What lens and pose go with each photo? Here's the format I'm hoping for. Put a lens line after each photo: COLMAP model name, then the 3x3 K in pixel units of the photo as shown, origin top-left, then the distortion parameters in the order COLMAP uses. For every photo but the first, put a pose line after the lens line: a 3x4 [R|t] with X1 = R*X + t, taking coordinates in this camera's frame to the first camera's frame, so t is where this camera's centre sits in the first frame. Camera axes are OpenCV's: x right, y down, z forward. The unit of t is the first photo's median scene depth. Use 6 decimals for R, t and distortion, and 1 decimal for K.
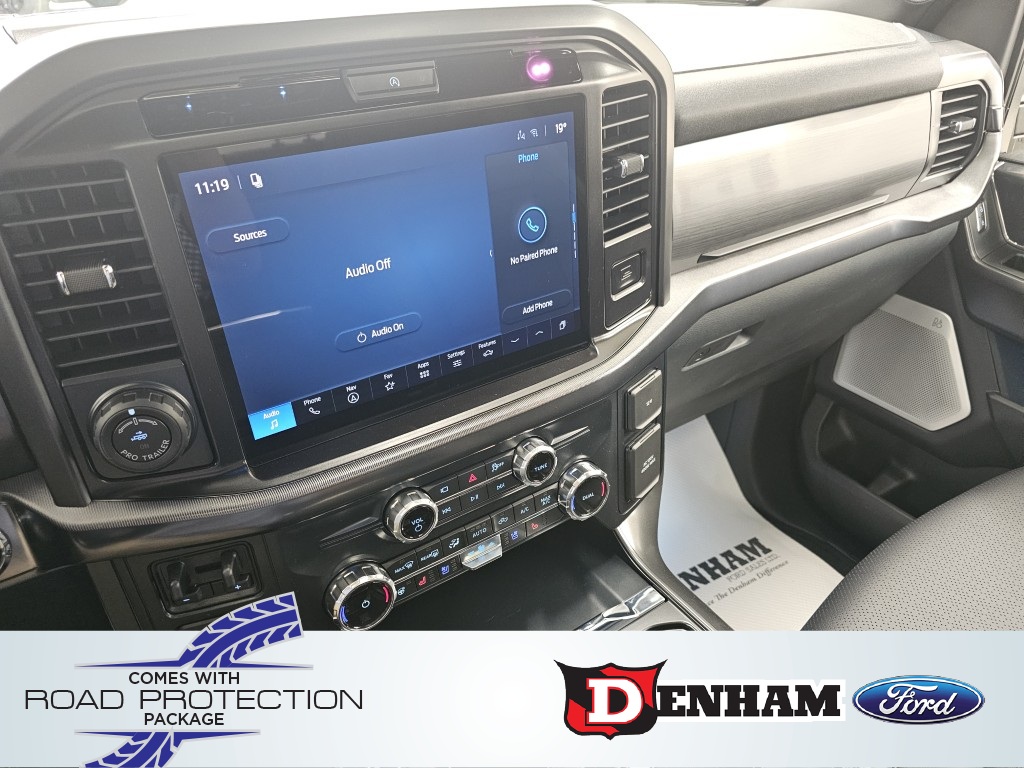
lens RADIAL K [[694.8, 0, 522.8], [0, 694.8, 383.2], [0, 0, 1]] dist [0.033827, -0.035917]
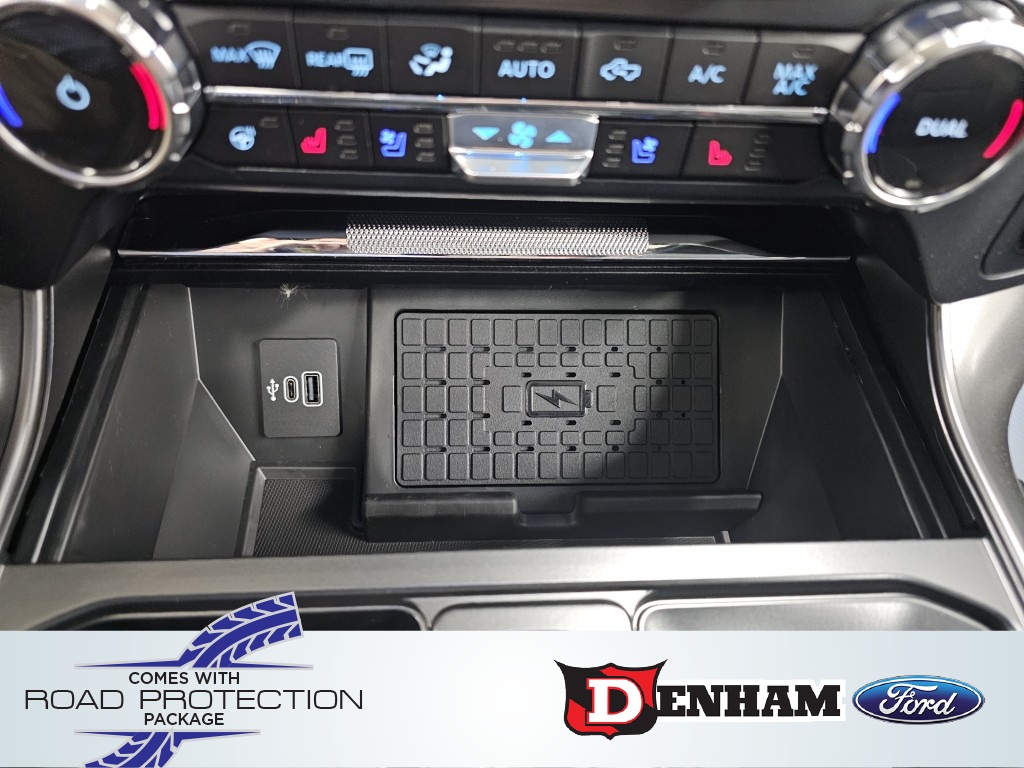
lens RADIAL K [[712.7, 0, 510.2], [0, 712.7, 395.2], [0, 0, 1]] dist [0.002822, -0.005103]
pose [[0.848590, 0.458365, -0.264190, 0.070941], [-0.338877, 0.854407, 0.393892, 0.200376], [0.406272, -0.244725, 0.880371, 0.642155]]
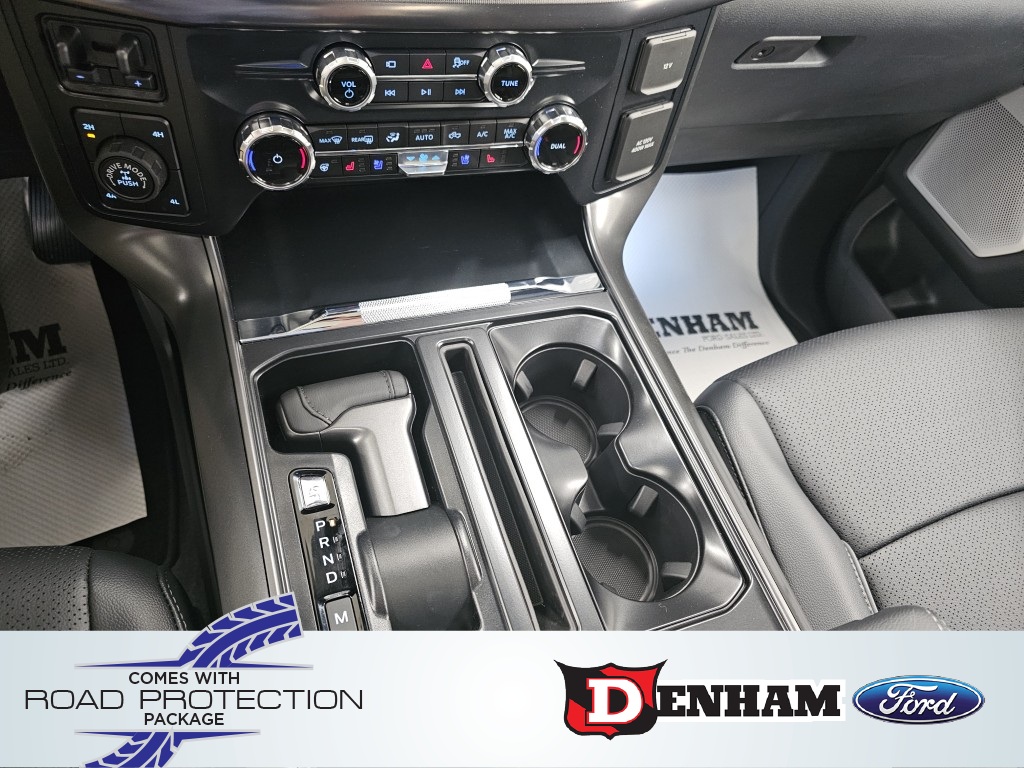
lens RADIAL K [[694.8, 0, 522.8], [0, 694.8, 383.2], [0, 0, 1]] dist [0.033827, -0.035917]
pose [[0.946299, 0.323292, 0.000865, 0.148044], [-0.301999, 0.883010, 0.359292, 0.123047], [0.115393, -0.340259, 0.933225, 0.060601]]
